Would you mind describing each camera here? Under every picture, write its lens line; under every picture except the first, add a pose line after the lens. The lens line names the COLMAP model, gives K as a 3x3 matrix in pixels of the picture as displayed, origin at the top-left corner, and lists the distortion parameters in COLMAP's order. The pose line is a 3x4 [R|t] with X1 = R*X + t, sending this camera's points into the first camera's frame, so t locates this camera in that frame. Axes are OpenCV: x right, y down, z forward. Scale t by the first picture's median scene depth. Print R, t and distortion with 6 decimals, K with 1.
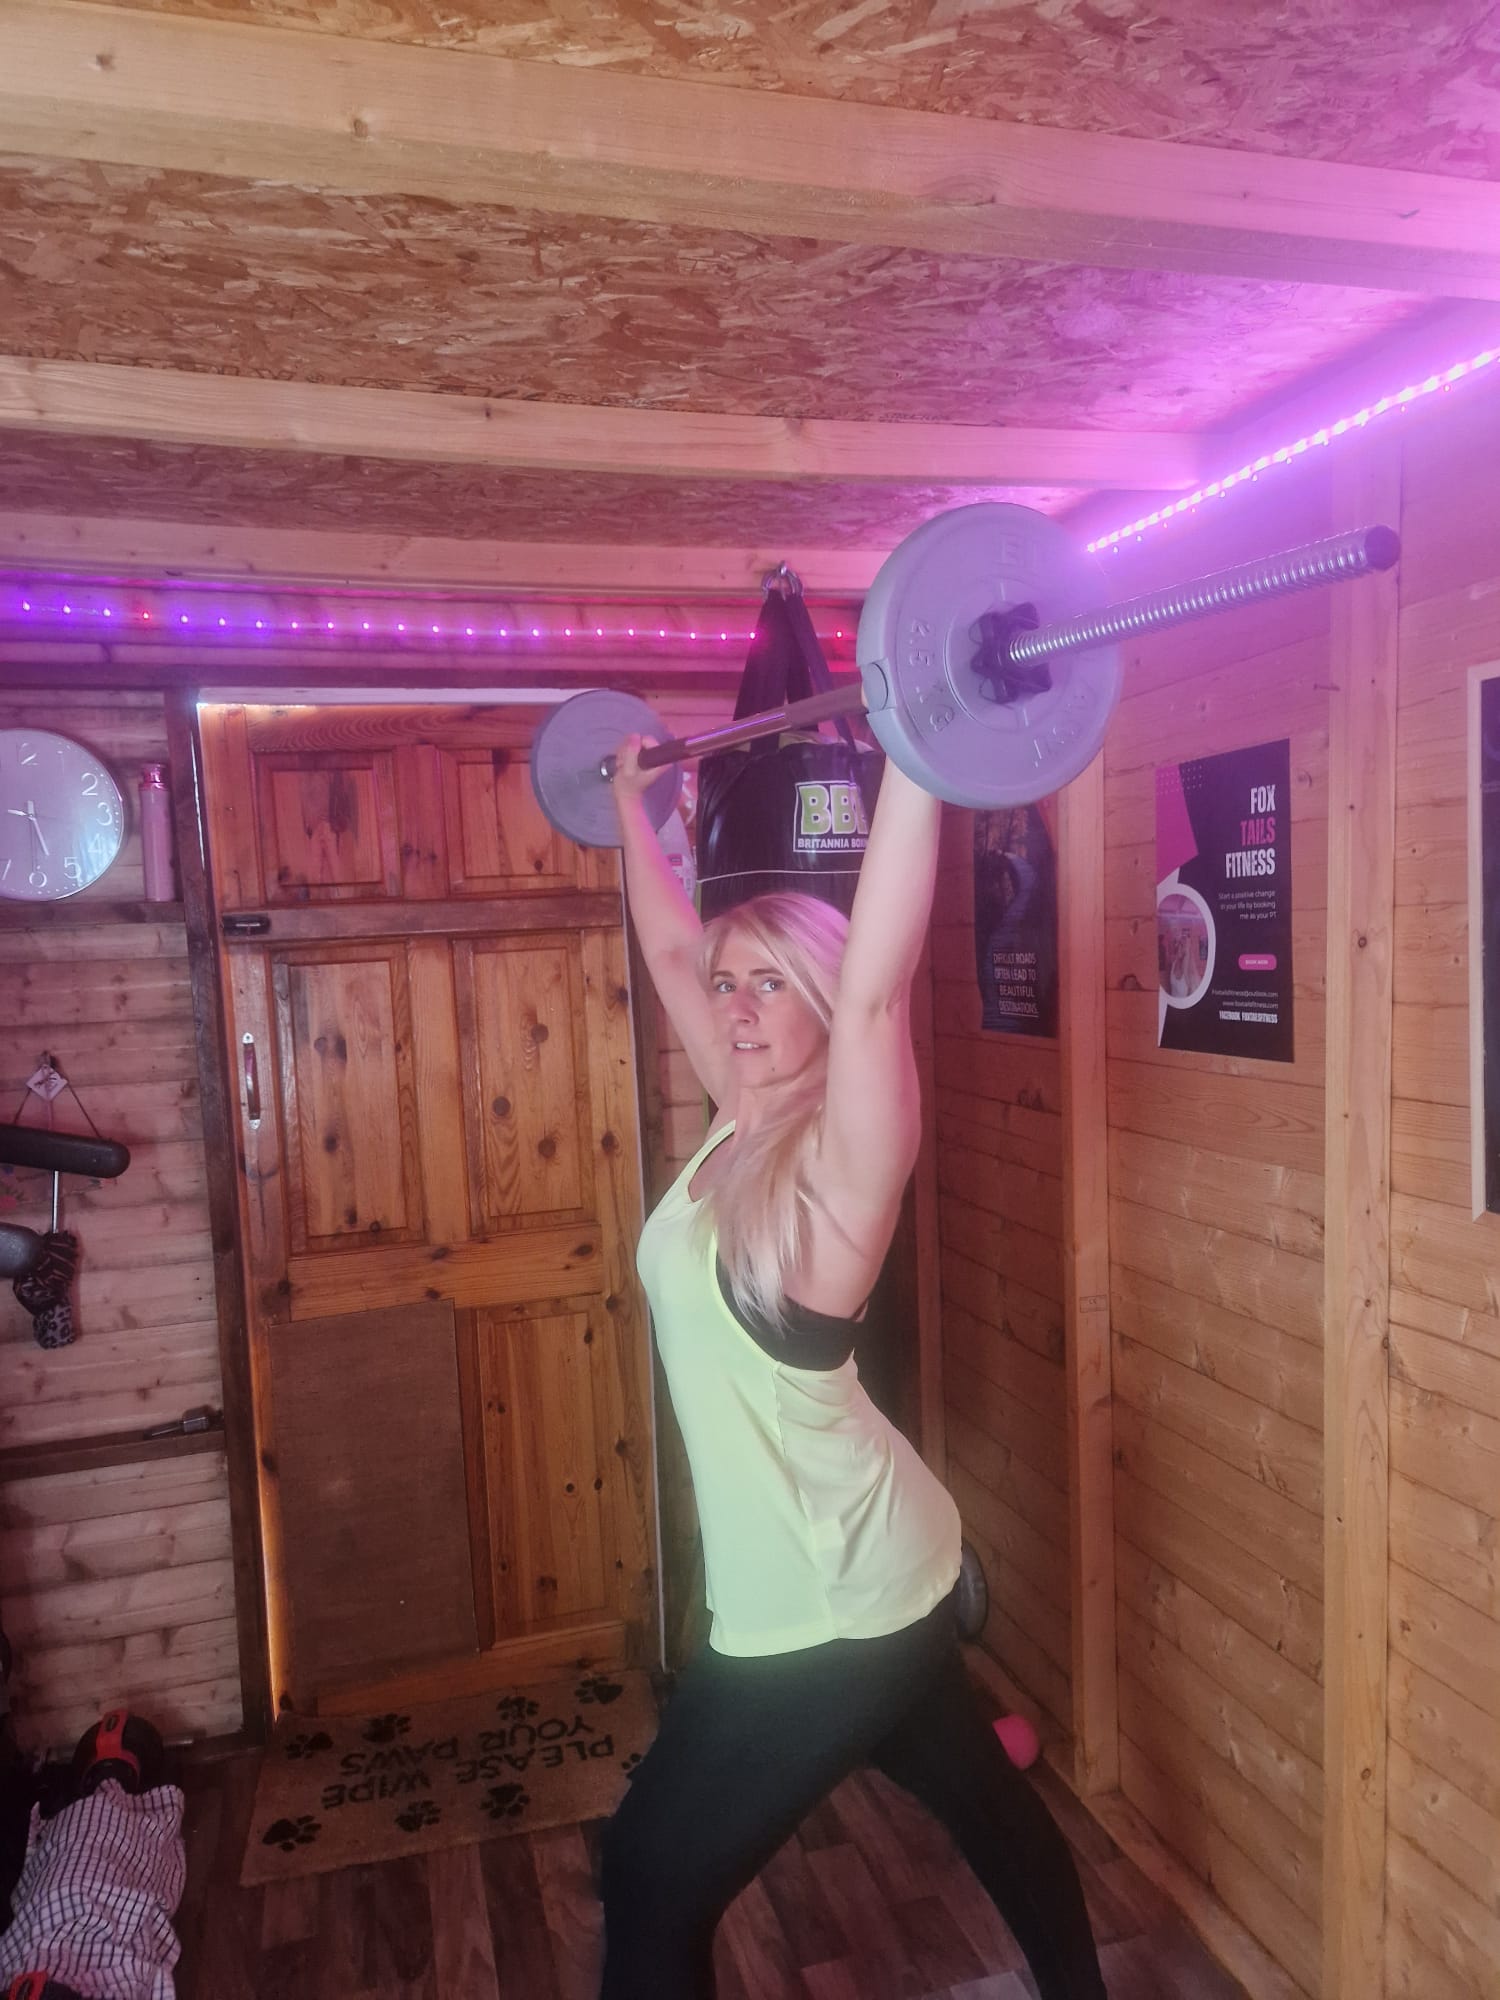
lens RADIAL K [[1318.4, 0, 713.7], [0, 1318.4, 1002.5], [0, 0, 1]] dist [0.075785, -0.062815]
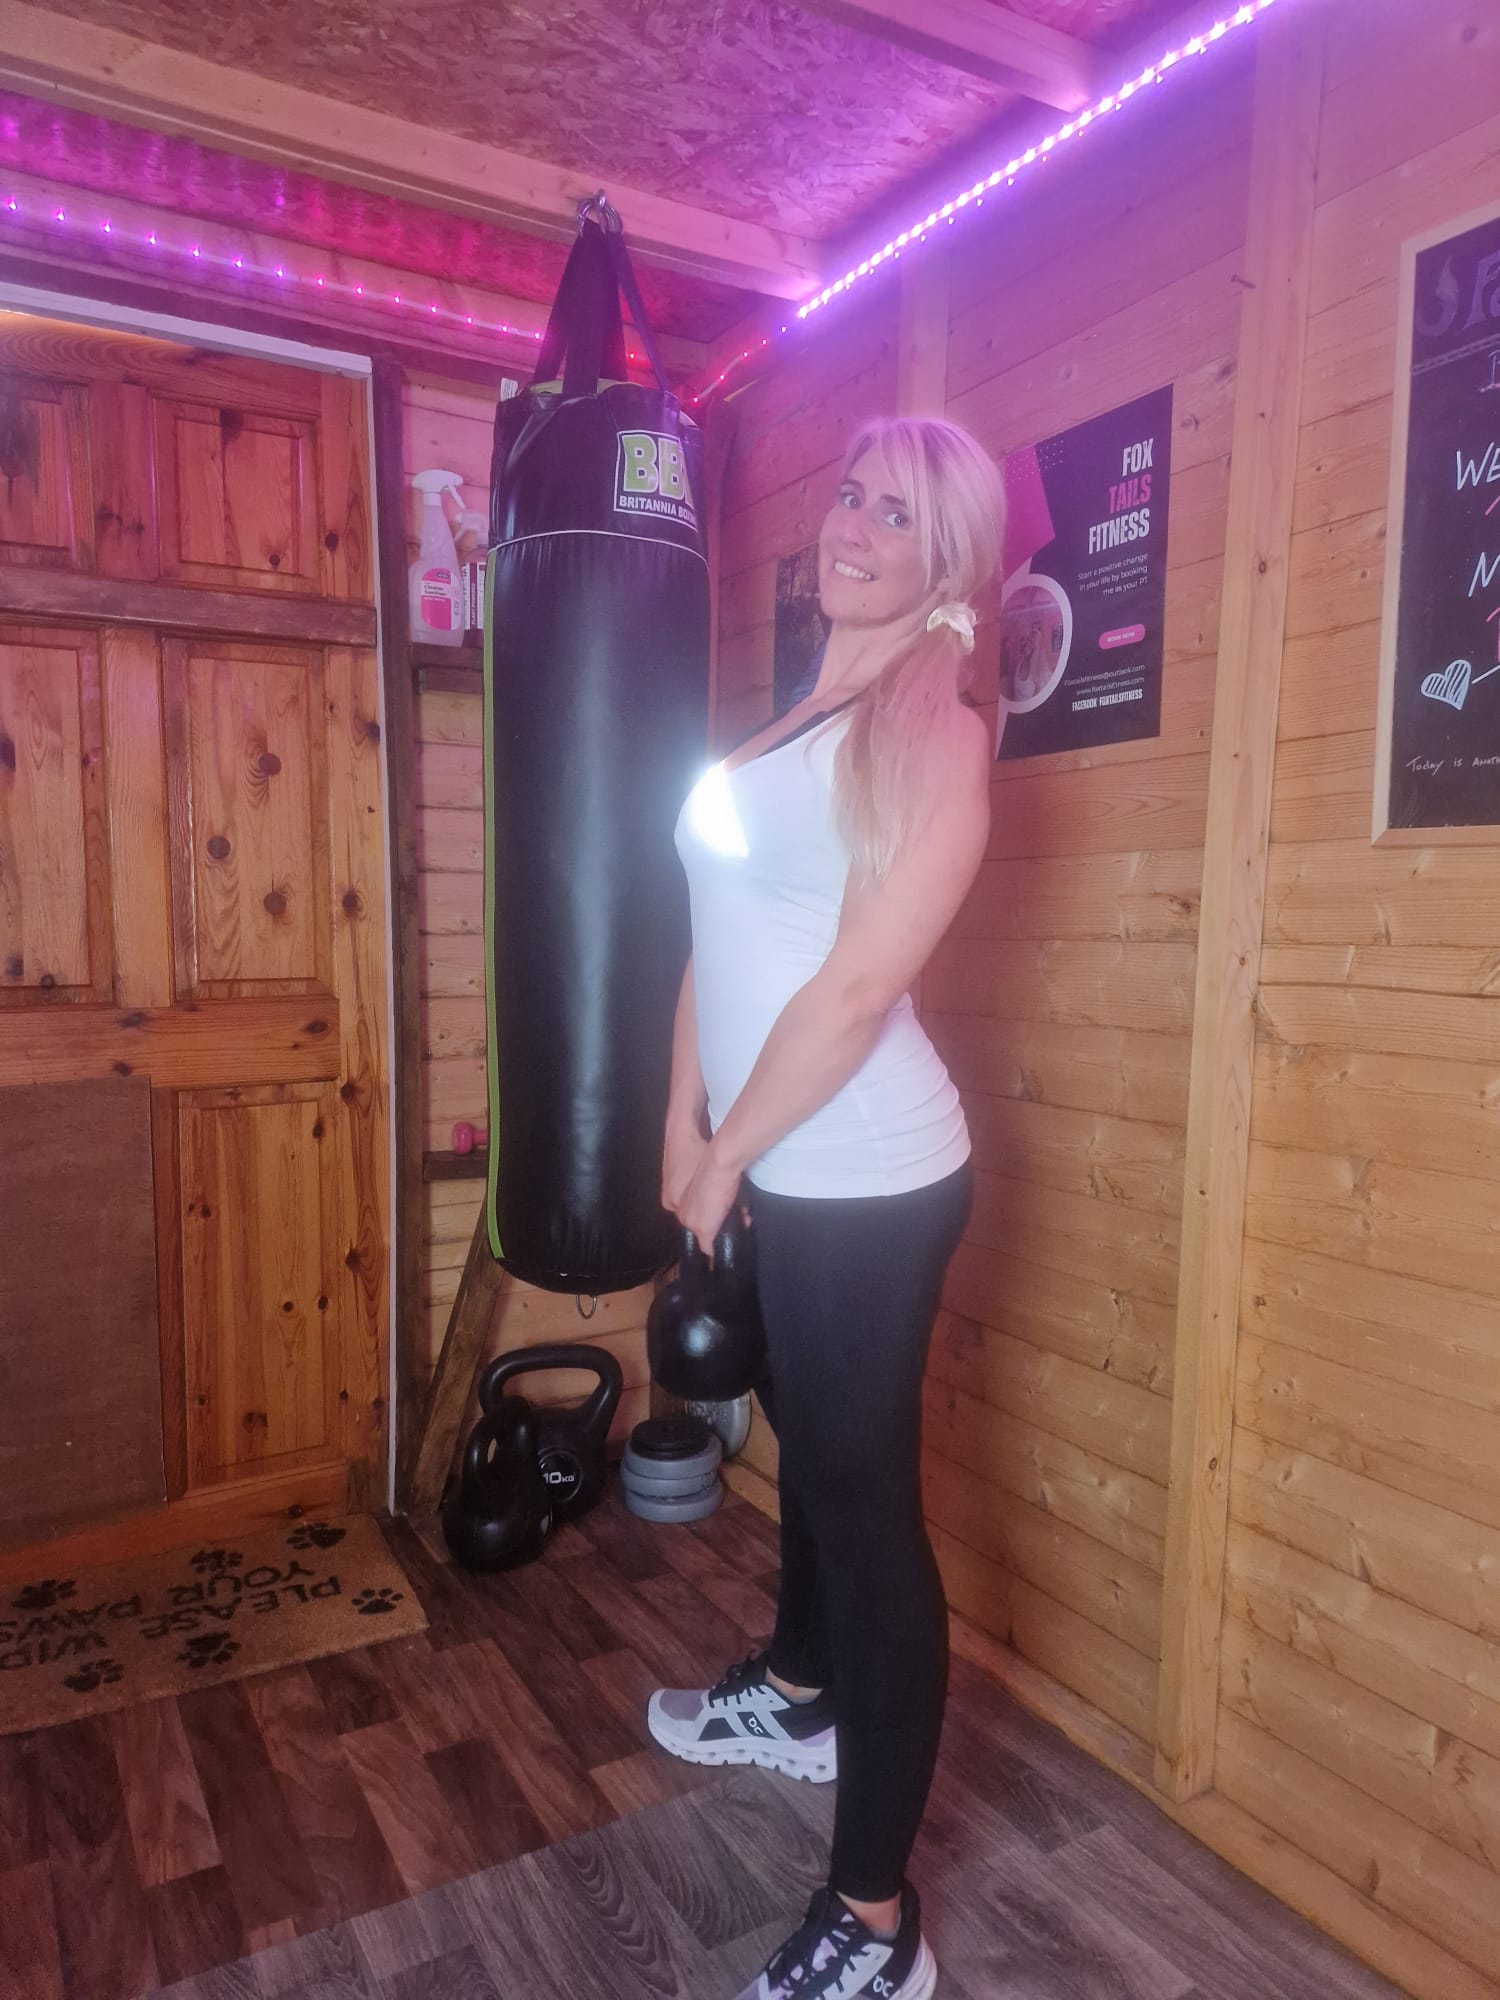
lens RADIAL K [[1318.4, 0, 713.7], [0, 1318.4, 1002.5], [0, 0, 1]] dist [0.075785, -0.062815]
pose [[0.967030, 0.034089, 0.252370, -0.073470], [-0.035329, 0.999376, 0.000382, 0.177335], [-0.252199, -0.009286, 0.967631, 0.121528]]
